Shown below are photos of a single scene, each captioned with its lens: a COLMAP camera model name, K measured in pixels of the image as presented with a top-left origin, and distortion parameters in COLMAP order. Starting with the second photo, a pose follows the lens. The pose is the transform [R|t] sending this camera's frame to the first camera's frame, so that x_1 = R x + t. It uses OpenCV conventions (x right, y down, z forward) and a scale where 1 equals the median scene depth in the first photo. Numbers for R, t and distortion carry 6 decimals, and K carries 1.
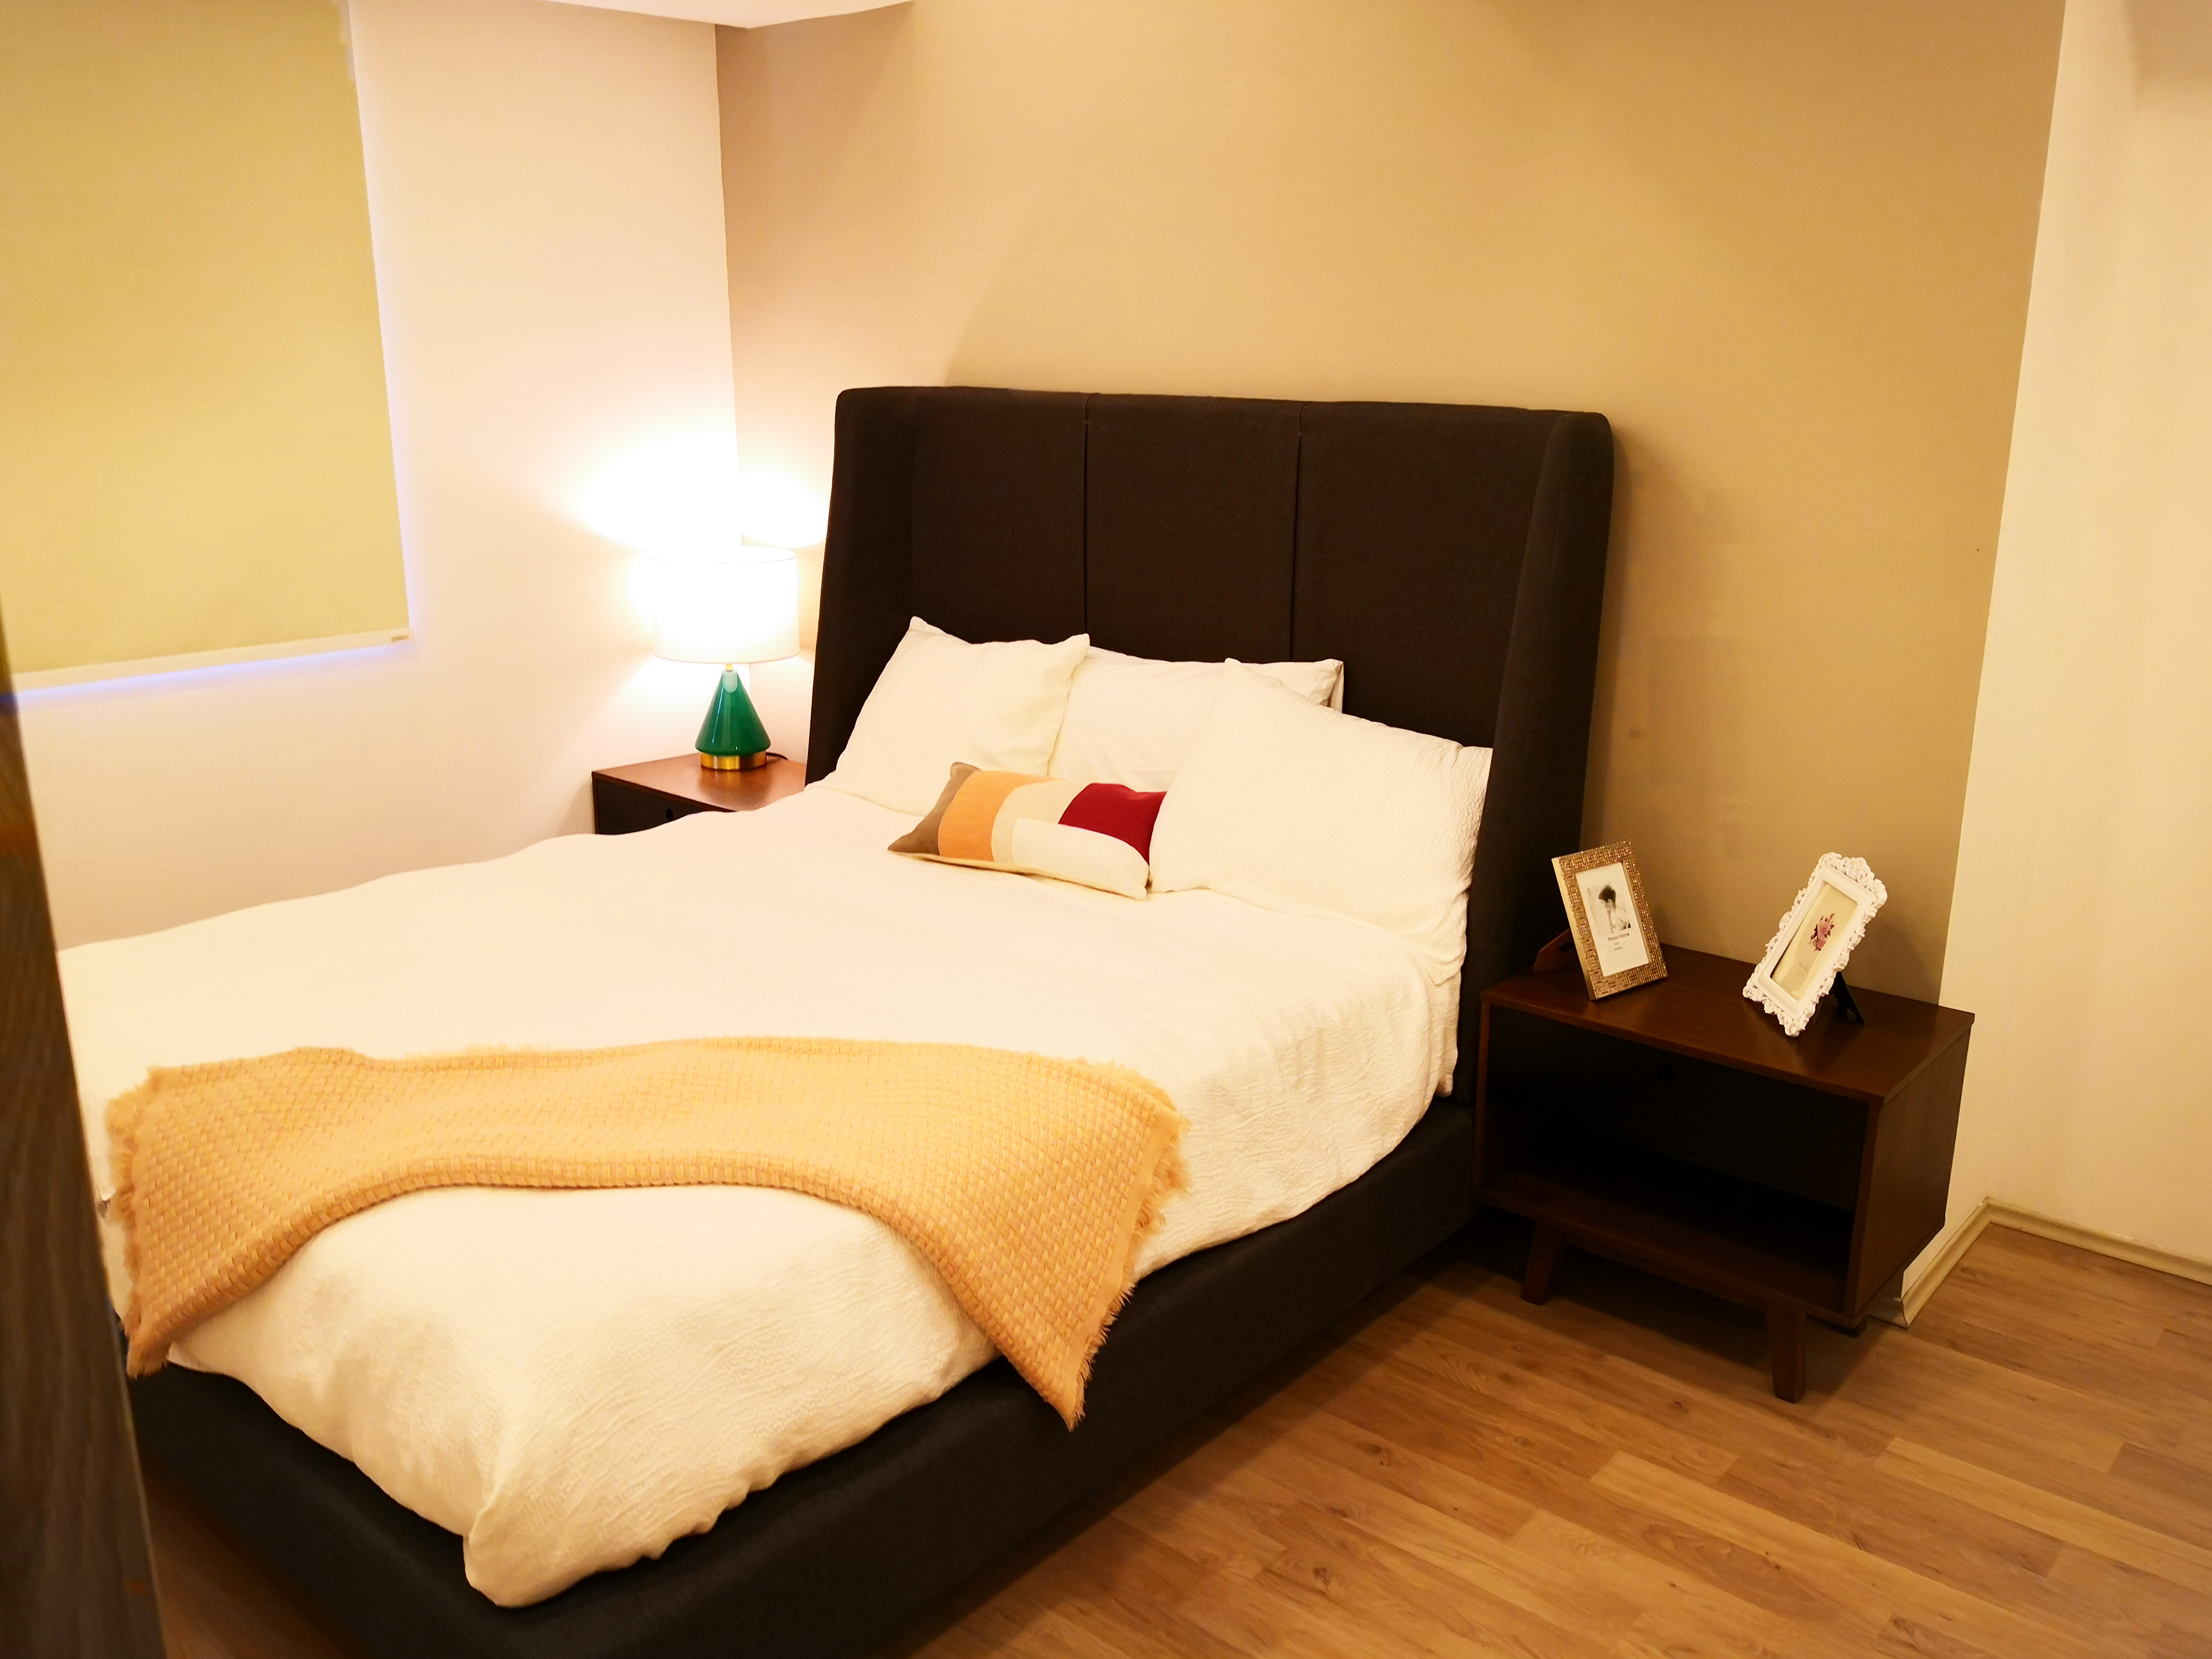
lens RADIAL K [[1808.3, 0, 1096.5], [0, 1808.3, 821.9], [0, 0, 1]] dist [0.010276, -0.063005]
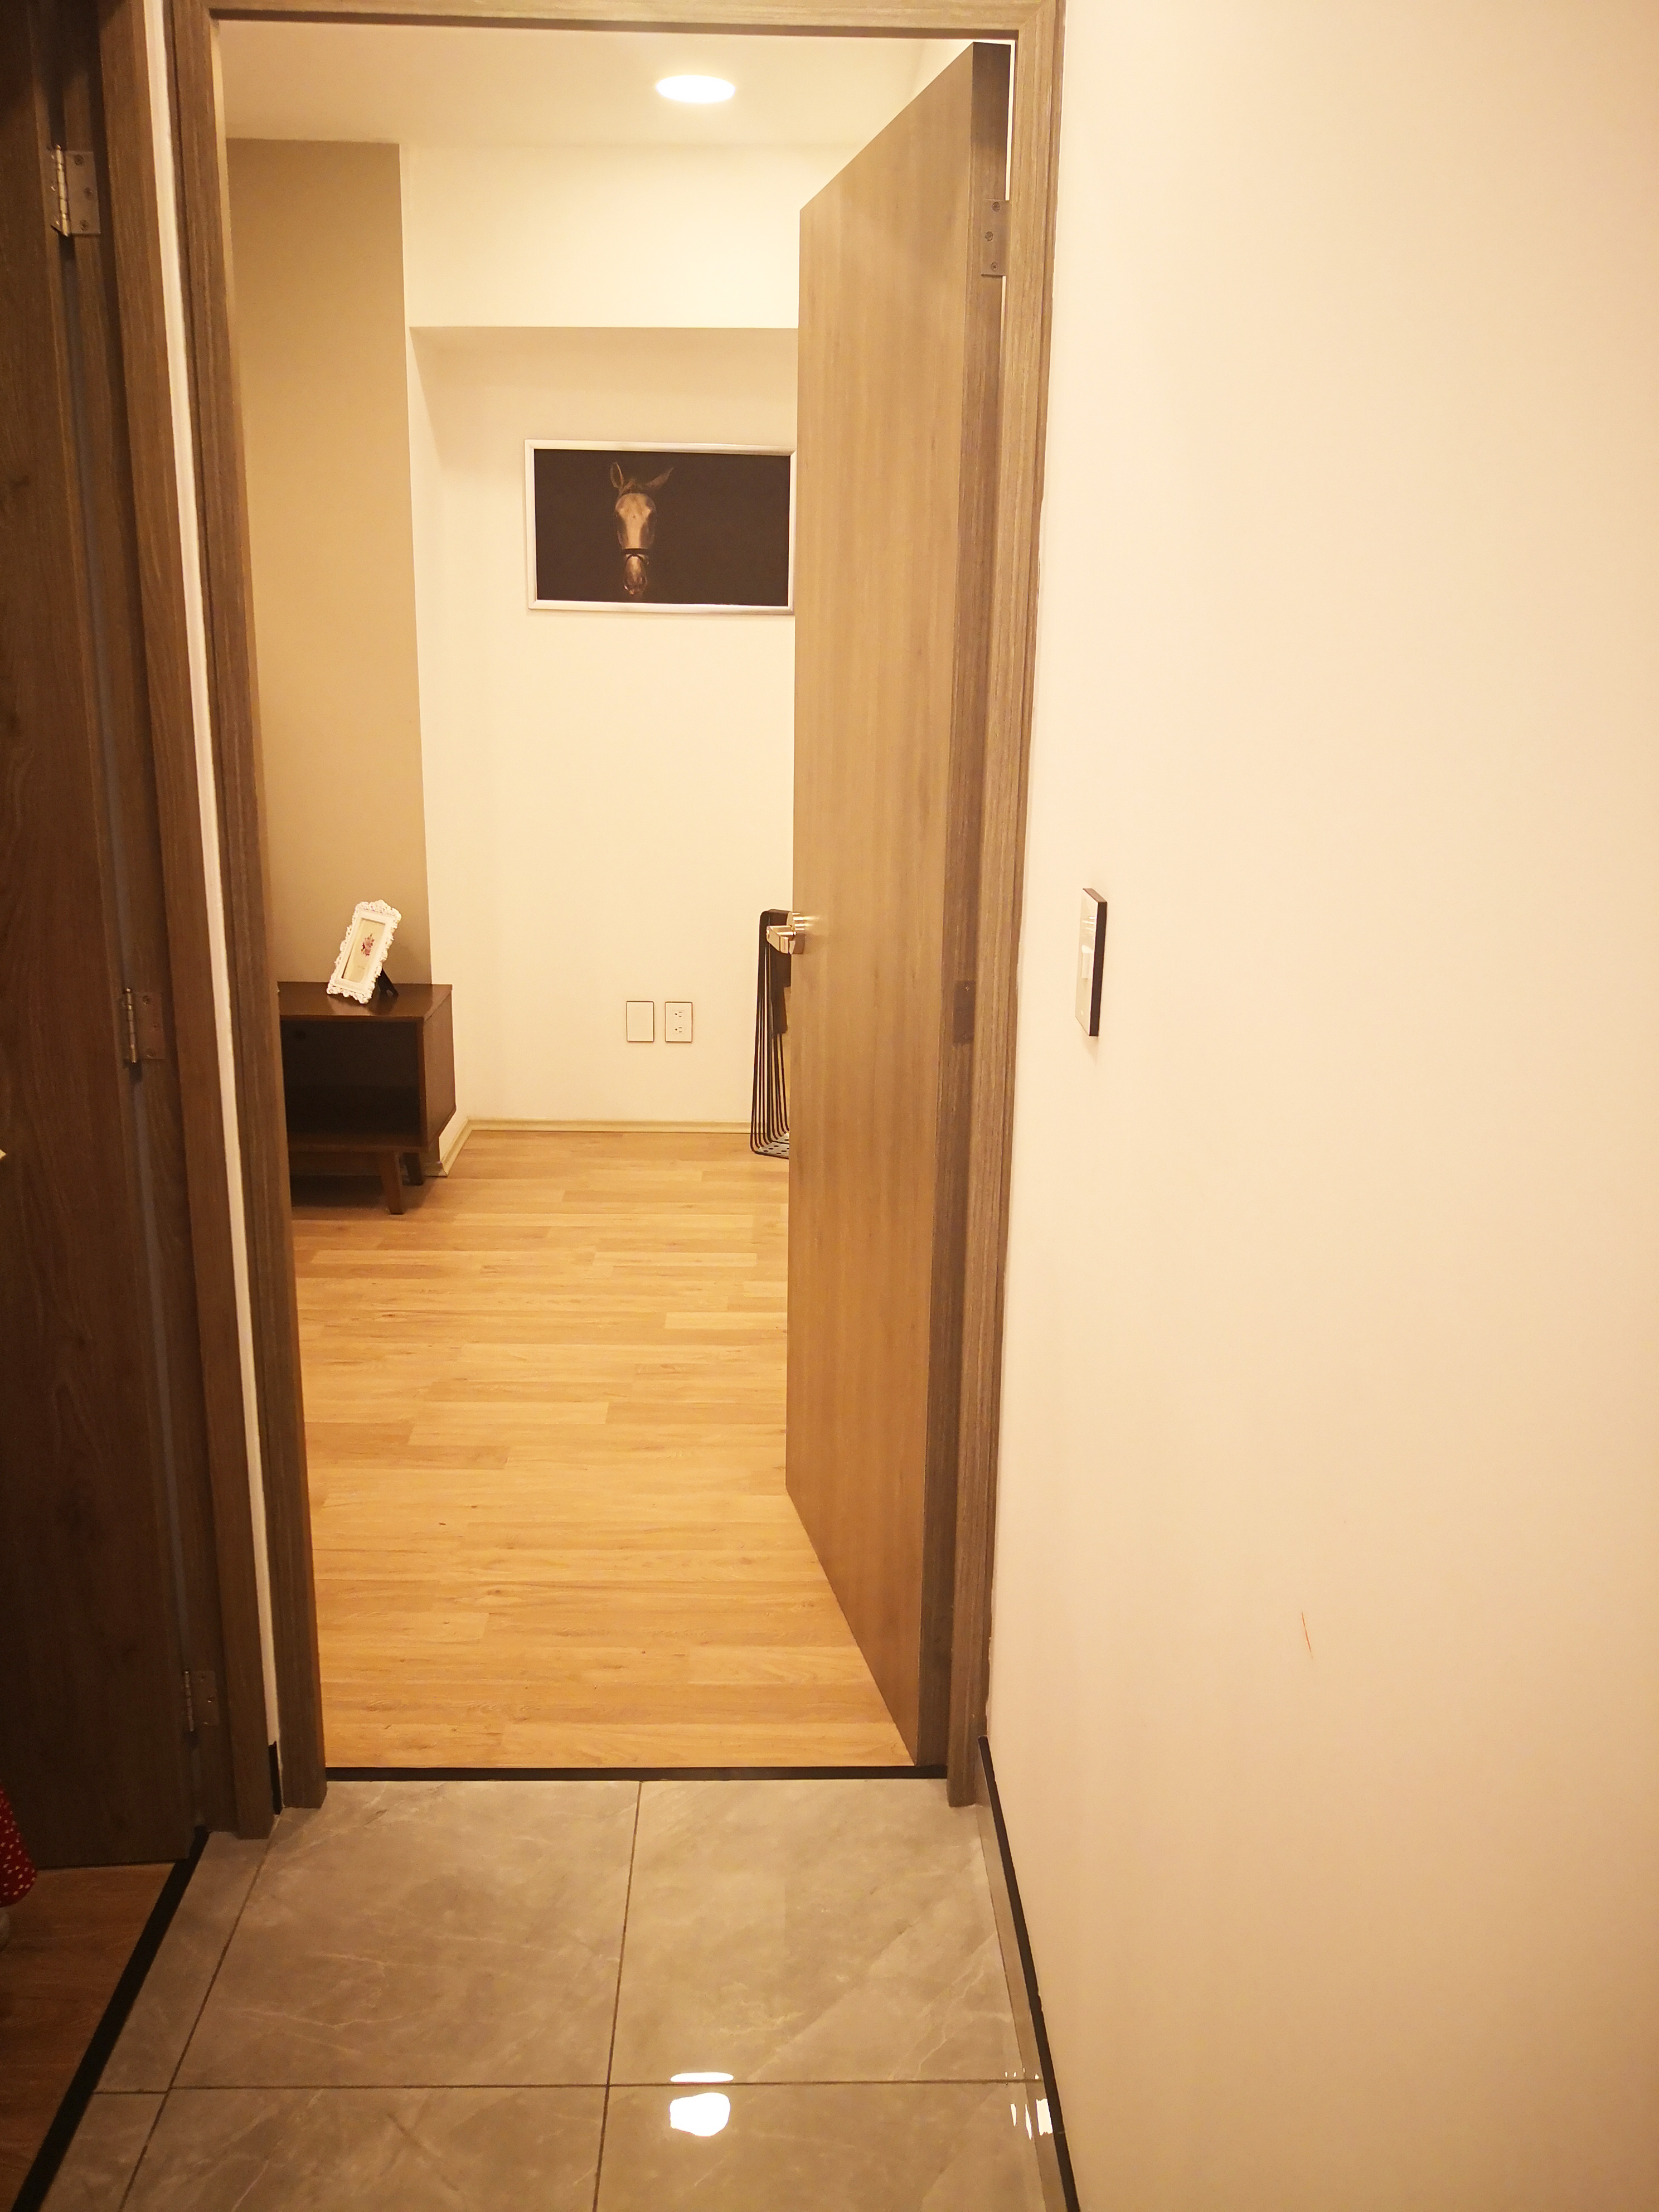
lens RADIAL K [[1808.3, 0, 825.7], [0, 1808.3, 1115.6], [0, 0, 1]] dist [0.010276, -0.063005]
pose [[0.734281, -0.162232, 0.659175, -0.434147], [0.156639, 0.985311, 0.068012, 0.168883], [-0.660526, 0.053313, 0.748908, -0.563221]]
